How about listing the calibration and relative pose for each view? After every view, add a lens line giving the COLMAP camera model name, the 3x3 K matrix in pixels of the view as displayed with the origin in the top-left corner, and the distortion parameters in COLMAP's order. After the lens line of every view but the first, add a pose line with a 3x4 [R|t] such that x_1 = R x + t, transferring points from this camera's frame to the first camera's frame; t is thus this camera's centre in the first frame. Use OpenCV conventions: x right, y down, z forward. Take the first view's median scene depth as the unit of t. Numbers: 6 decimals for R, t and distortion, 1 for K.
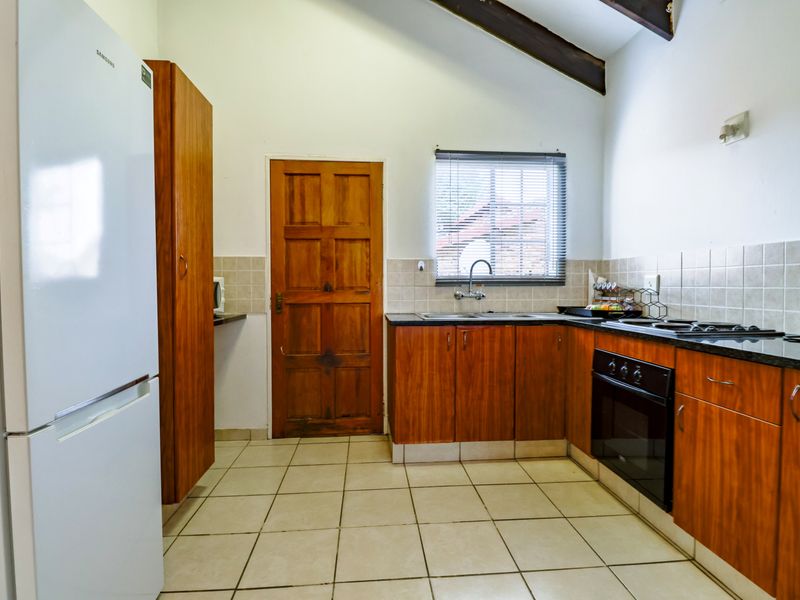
lens RADIAL K [[421.6, 0, 402.4], [0, 421.6, 293.9], [0, 0, 1]] dist [-0.002055, -0.008401]
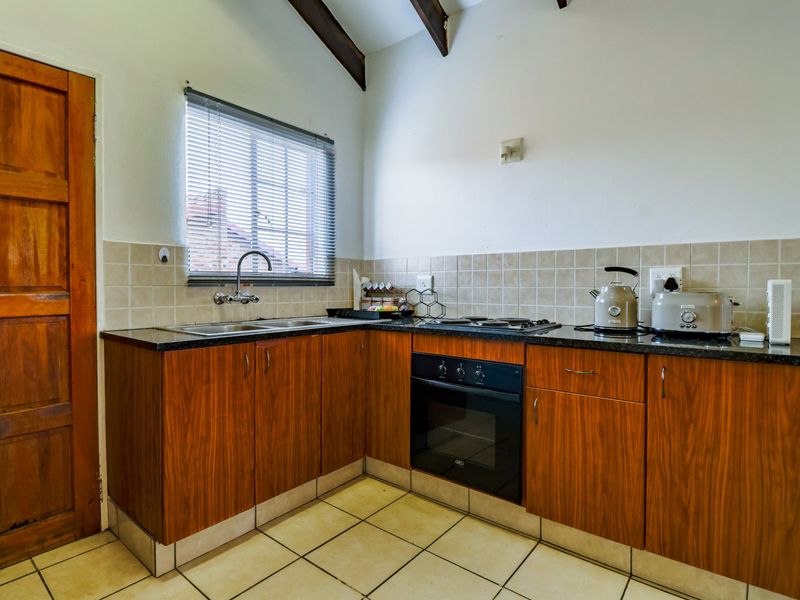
lens RADIAL K [[421.6, 0, 397.5], [0, 421.6, 294.0], [0, 0, 1]] dist [-0.002055, -0.008401]
pose [[0.692160, -0.010799, 0.721663, -0.190608], [0.012402, 0.999918, 0.003069, -0.003240], [-0.721637, 0.006826, 0.692238, 0.293328]]
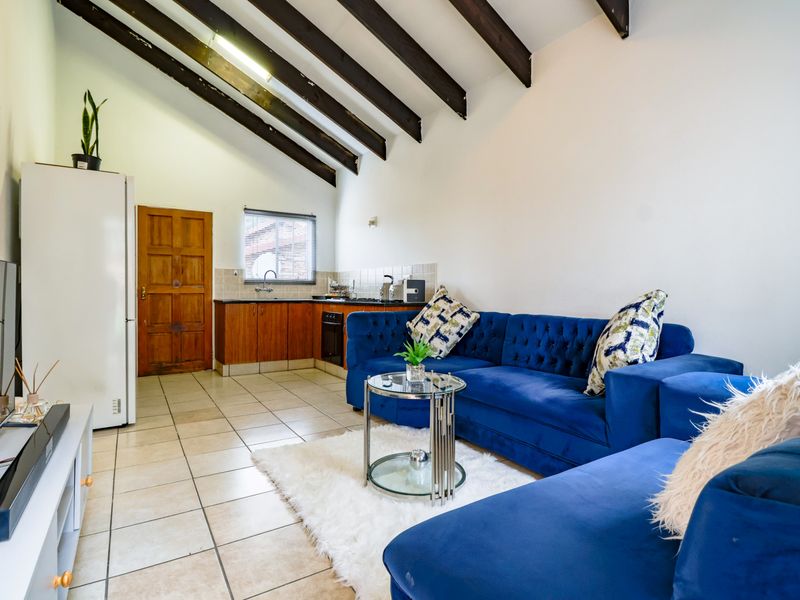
lens RADIAL K [[421.6, 0, 403.3], [0, 421.6, 294.2], [0, 0, 1]] dist [-0.002055, -0.008401]
pose [[0.883312, 0.000742, 0.468785, -0.172964], [0.008085, 0.999826, -0.016817, 0.062933], [-0.468716, 0.018645, 0.883152, -0.942123]]
